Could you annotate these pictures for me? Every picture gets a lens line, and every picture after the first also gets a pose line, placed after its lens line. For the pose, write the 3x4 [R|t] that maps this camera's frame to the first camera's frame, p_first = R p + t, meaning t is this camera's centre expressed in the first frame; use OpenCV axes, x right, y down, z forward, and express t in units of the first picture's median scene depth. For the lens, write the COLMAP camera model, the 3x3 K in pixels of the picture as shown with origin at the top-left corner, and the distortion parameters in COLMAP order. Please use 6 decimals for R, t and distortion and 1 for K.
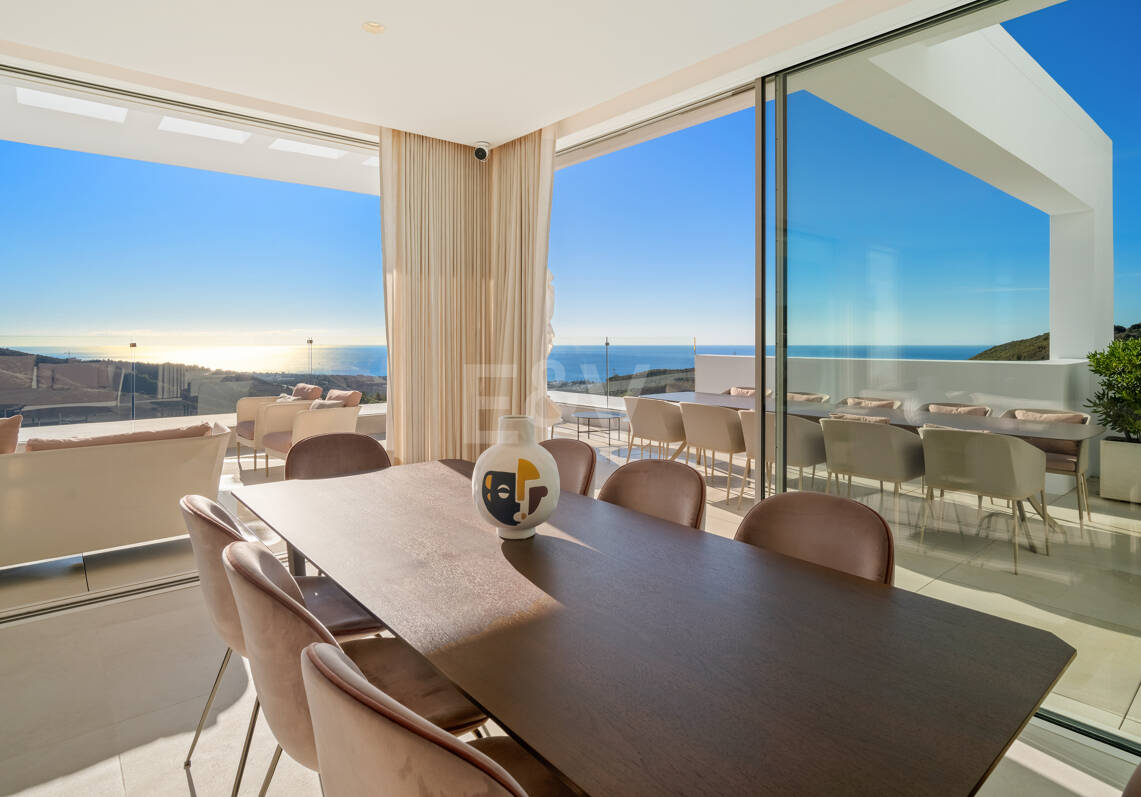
lens RADIAL K [[621.0, 0, 593.4], [0, 621.0, 338.5], [0, 0, 1]] dist [-0.004925, -0.001284]
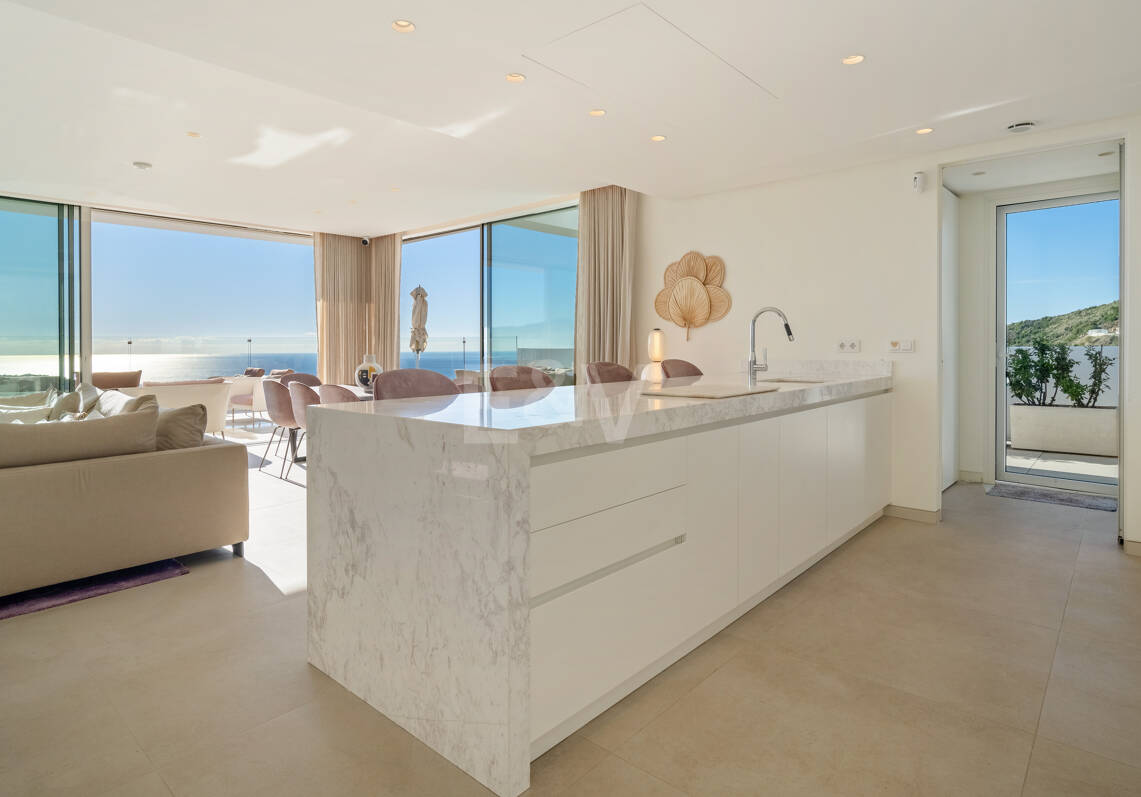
lens RADIAL K [[636.6, 0, 572.9], [0, 636.6, 340.7], [0, 0, 1]] dist [-0.003373, -0.001238]
pose [[0.994614, -0.004578, 0.103550, 0.290623], [0.005114, 0.999975, -0.004910, 0.037930], [-0.103525, 0.005413, 0.994612, -1.189807]]
